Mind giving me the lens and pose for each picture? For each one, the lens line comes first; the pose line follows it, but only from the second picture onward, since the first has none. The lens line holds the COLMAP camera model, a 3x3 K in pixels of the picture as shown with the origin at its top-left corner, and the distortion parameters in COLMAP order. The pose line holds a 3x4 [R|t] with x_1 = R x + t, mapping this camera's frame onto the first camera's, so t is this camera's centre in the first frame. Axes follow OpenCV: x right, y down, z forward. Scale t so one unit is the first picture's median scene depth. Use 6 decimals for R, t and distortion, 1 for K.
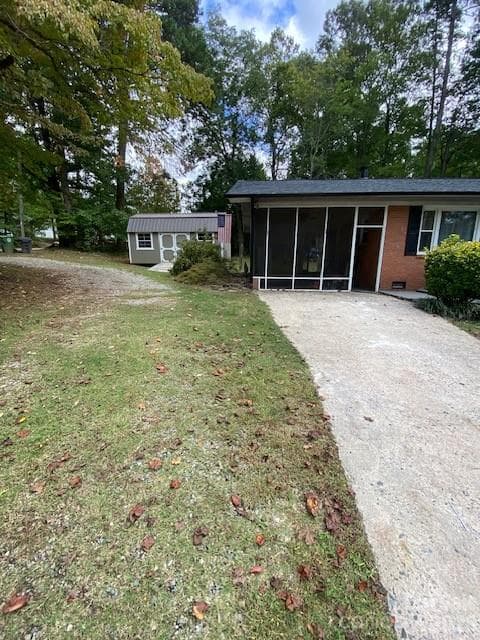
lens RADIAL K [[257.2, 0, 240.0], [0, 257.2, 320.0], [0, 0, 1]] dist [0.002160, -0.008538]
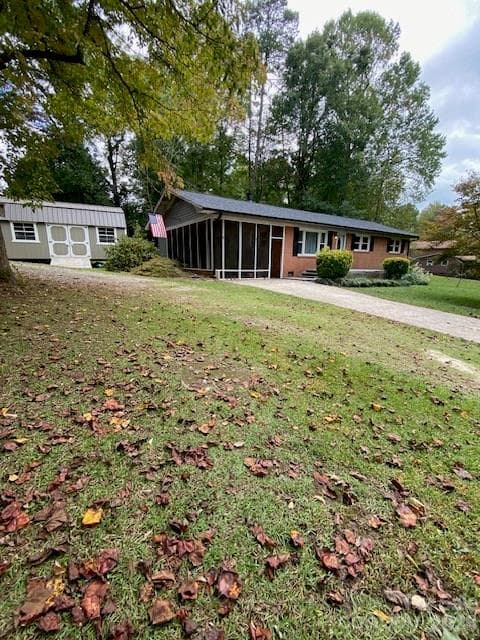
lens RADIAL K [[257.2, 0, 240.0], [0, 257.2, 320.0], [0, 0, 1]] dist [0.002160, -0.008538]
pose [[0.791696, -0.128578, 0.597231, -0.496068], [0.122923, 0.991134, 0.050434, 0.027176], [-0.598420, 0.033485, 0.800482, -0.097603]]
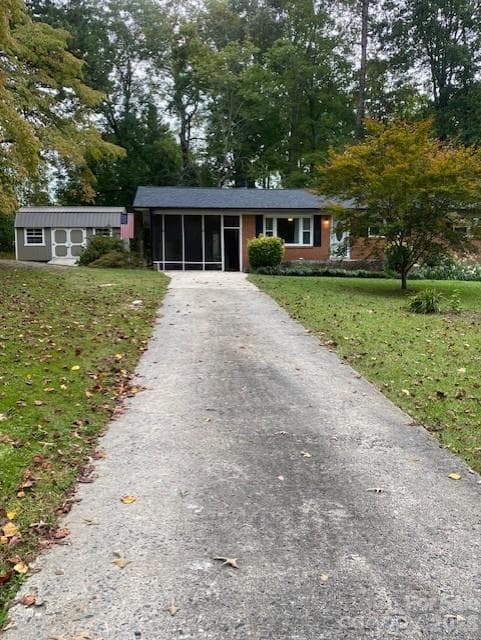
lens RADIAL K [[539.1, 0, 240.5], [0, 539.1, 320.0], [0, 0, 1]] dist [-0.006418, -0.019975]
pose [[0.980397, -0.021536, 0.195849, -0.047051], [0.050607, 0.988185, -0.144668, 0.427490], [-0.190420, 0.151743, 0.969904, -1.350590]]
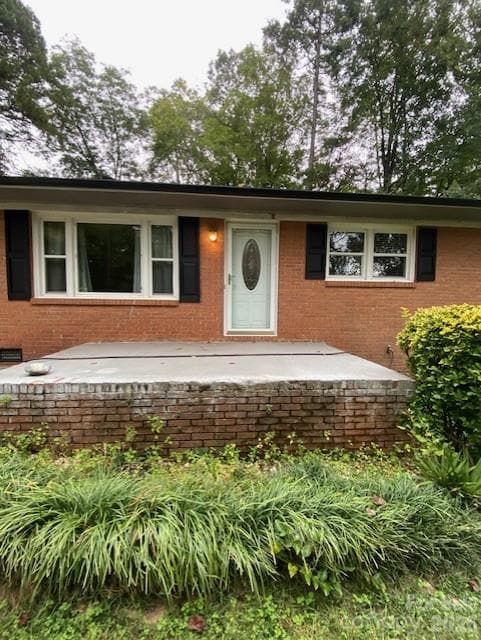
lens RADIAL K [[257.2, 0, 240.5], [0, 257.2, 320.0], [0, 0, 1]] dist [0.002160, -0.008538]
pose [[0.985017, -0.001877, 0.172444, 0.711548], [0.025949, 0.990169, -0.137447, -0.087608], [-0.170491, 0.139862, 0.975383, 0.286648]]
